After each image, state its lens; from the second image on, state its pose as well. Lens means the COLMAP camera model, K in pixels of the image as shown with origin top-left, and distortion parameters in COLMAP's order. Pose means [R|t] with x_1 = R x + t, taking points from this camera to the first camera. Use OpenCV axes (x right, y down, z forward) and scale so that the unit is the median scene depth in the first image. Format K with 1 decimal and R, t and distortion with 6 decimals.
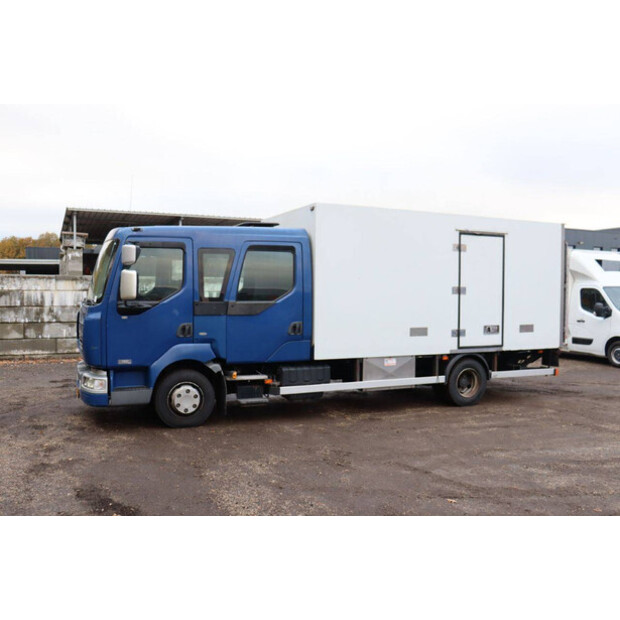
lens RADIAL K [[601.0, 0, 310.0], [0, 601.0, 310.0], [0, 0, 1]] dist [-0.107432, -0.000682]
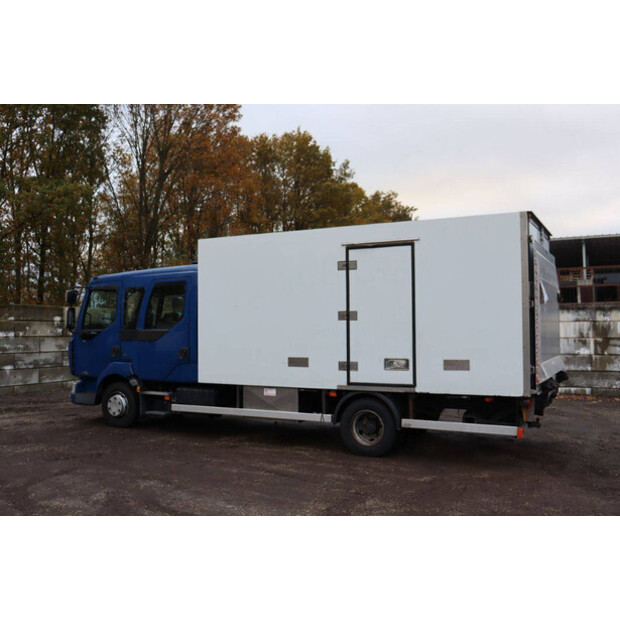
lens RADIAL K [[626.7, 0, 310.0], [0, 626.7, 310.0], [0, 0, 1]] dist [-0.078199, 0.011155]
pose [[0.610691, -0.030336, -0.791288, 0.948696], [-0.012368, 0.998779, -0.047836, 0.002682], [0.791773, 0.038999, 0.609570, 0.427920]]
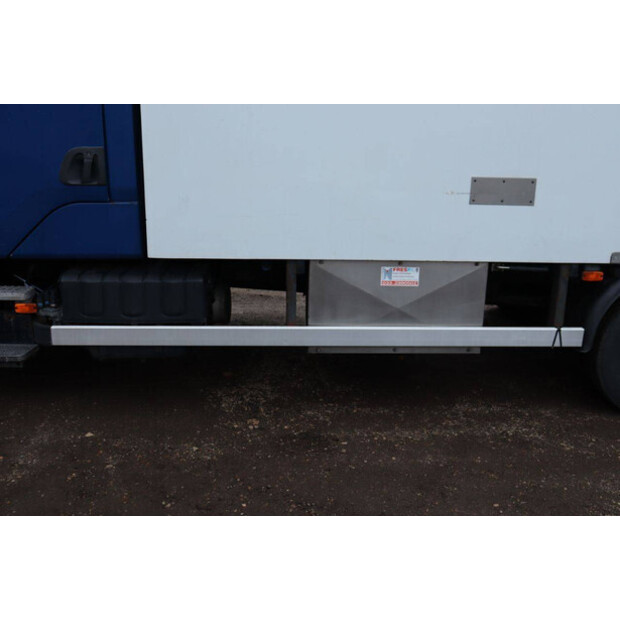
lens RADIAL K [[626.7, 0, 310.0], [0, 626.7, 310.0], [0, 0, 1]] dist [-0.078199, 0.011155]
pose [[0.921391, 0.110730, -0.372528, 0.216995], [-0.021380, 0.971542, 0.235900, 0.022013], [0.388048, -0.209391, 0.897538, 0.644429]]
